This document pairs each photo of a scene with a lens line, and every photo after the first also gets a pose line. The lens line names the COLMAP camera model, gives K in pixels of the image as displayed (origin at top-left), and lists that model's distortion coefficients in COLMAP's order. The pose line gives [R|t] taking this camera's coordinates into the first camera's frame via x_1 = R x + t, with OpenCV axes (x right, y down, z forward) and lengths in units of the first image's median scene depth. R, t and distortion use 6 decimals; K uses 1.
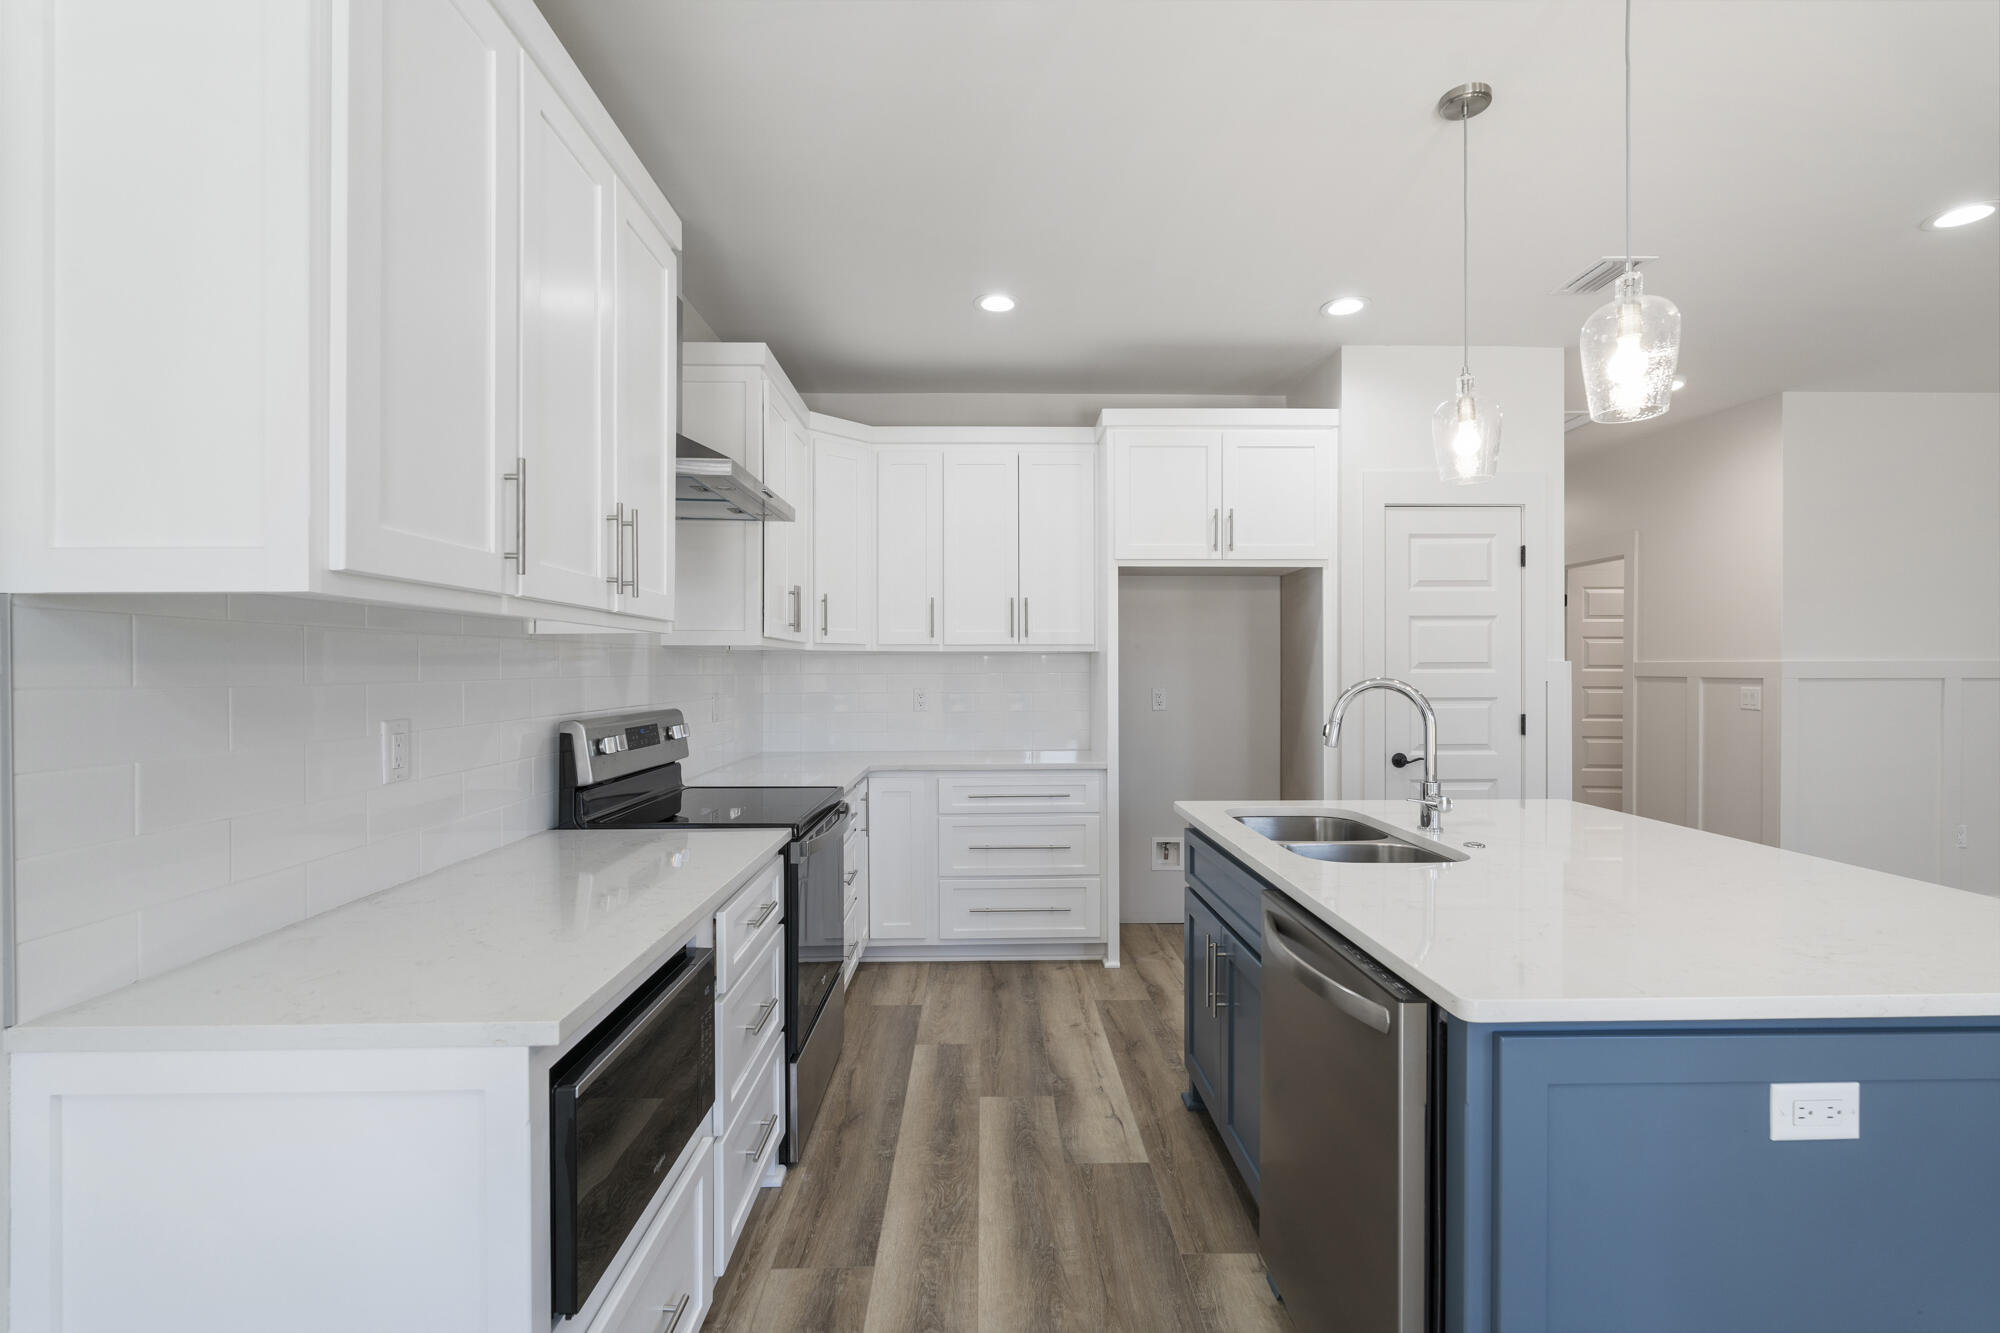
lens RADIAL K [[866.8, 0, 988.1], [0, 866.8, 674.3], [0, 0, 1]] dist [-0.014711, 0.001189]
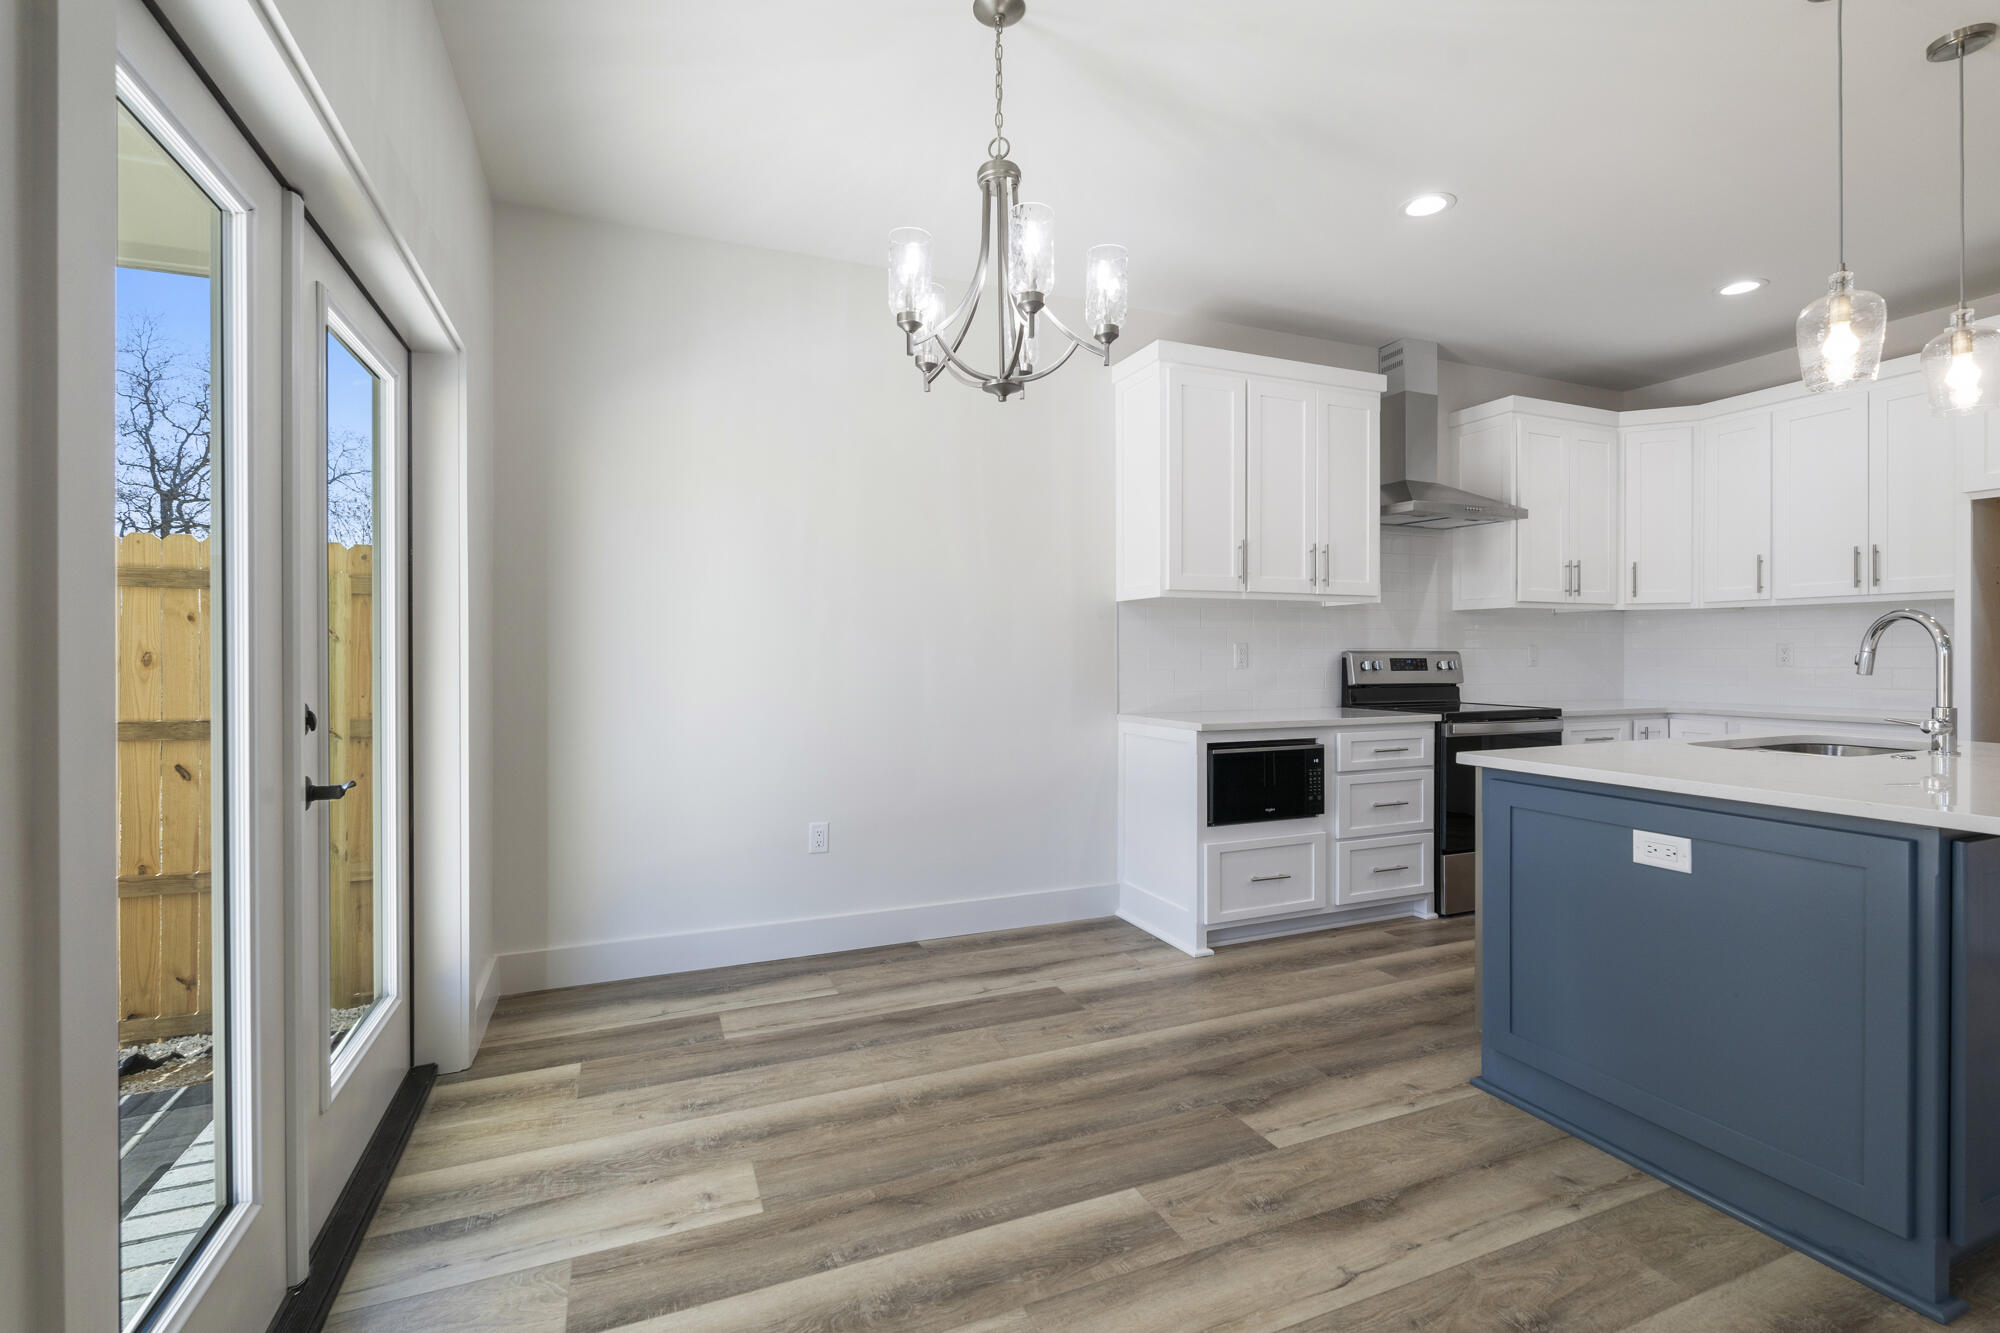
lens RADIAL K [[898.7, 0, 1017.2], [0, 898.7, 653.8], [0, 0, 1]] dist [0.018904, 0.000122]
pose [[0.382130, 0.000449, -0.924108, 1.081849], [-0.005383, 0.999984, -0.001741, 0.067108], [0.924093, 0.005640, 0.382127, -0.436428]]
